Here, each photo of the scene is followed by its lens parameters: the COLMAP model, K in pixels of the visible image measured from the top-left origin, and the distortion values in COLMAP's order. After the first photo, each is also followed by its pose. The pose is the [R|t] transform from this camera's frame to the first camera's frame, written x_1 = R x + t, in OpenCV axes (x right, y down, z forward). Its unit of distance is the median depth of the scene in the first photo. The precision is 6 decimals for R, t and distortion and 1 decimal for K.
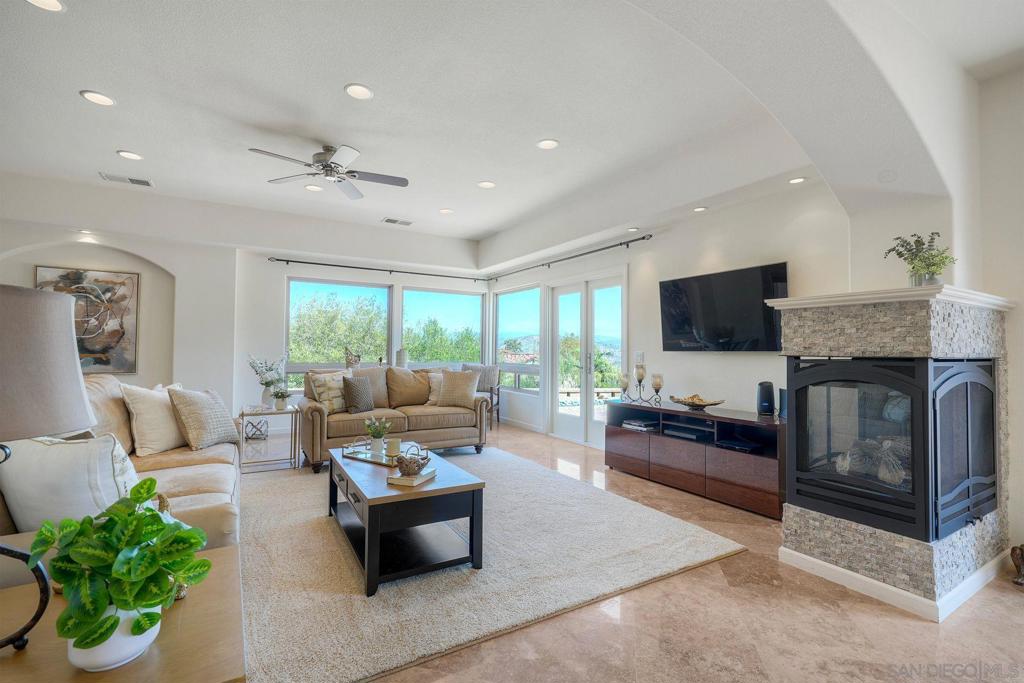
lens RADIAL K [[466.6, 0, 513.1], [0, 466.6, 342.1], [0, 0, 1]] dist [-0.003551, 0.002484]
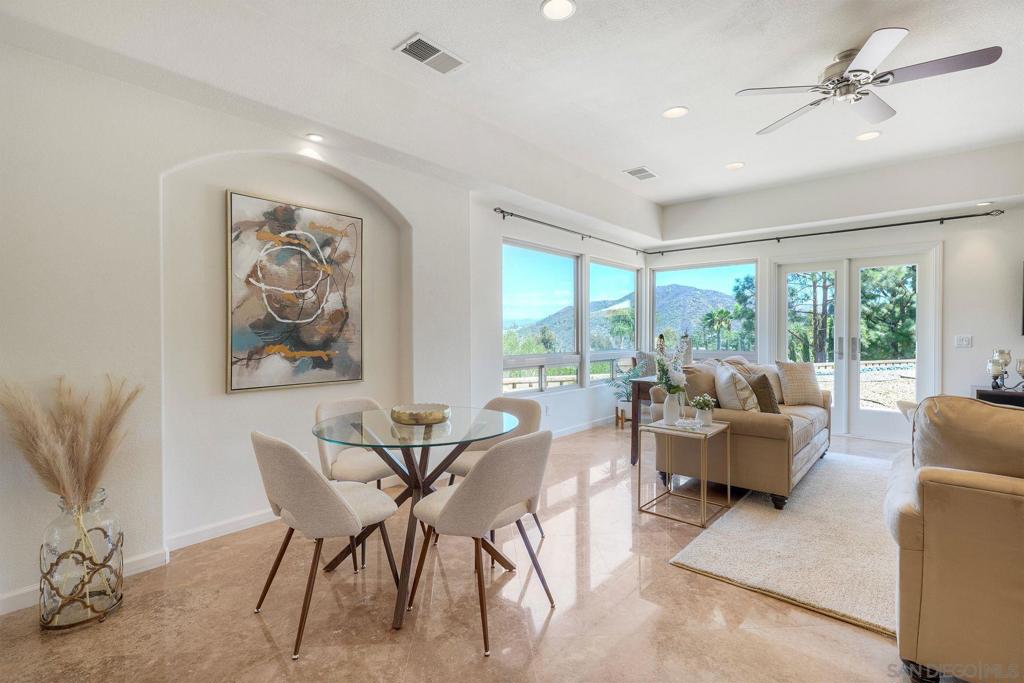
lens RADIAL K [[466.6, 0, 510.4], [0, 466.6, 339.3], [0, 0, 1]] dist [-0.003551, 0.002484]
pose [[0.954397, -0.012877, 0.298263, -0.877939], [0.000798, 0.999176, 0.040583, -0.013543], [-0.298540, -0.038494, 0.953621, 0.382663]]
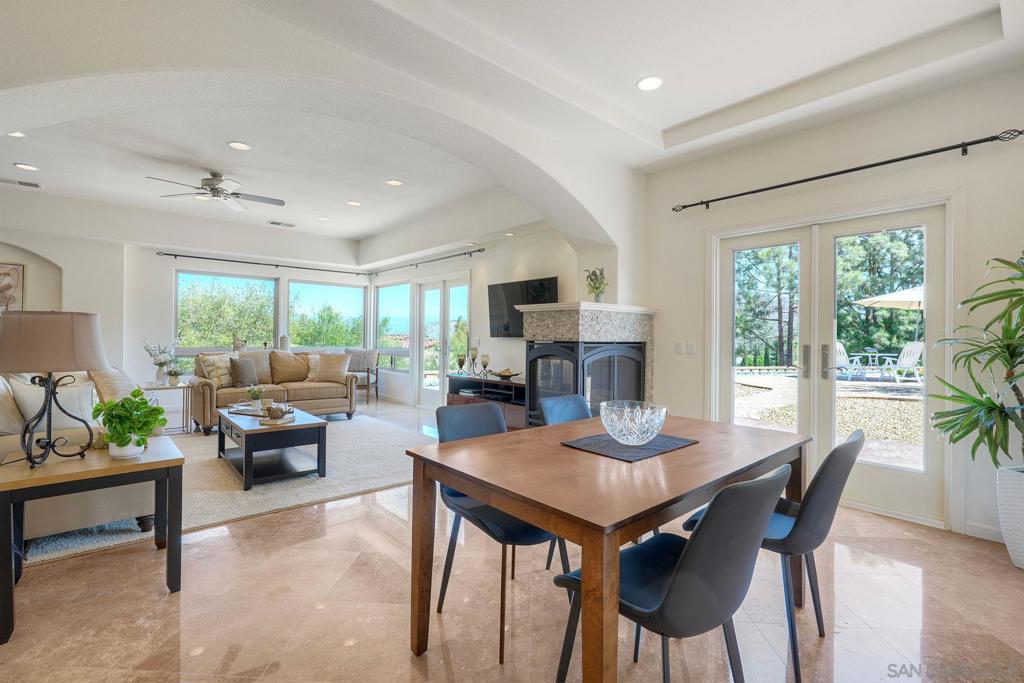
lens RADIAL K [[466.6, 0, 506.2], [0, 466.6, 338.3], [0, 0, 1]] dist [-0.003551, 0.002484]
pose [[0.984022, 0.001020, 0.178045, 0.115684], [-0.005090, 0.999736, 0.022404, -0.007128], [-0.177975, -0.022952, 0.983767, -0.292875]]
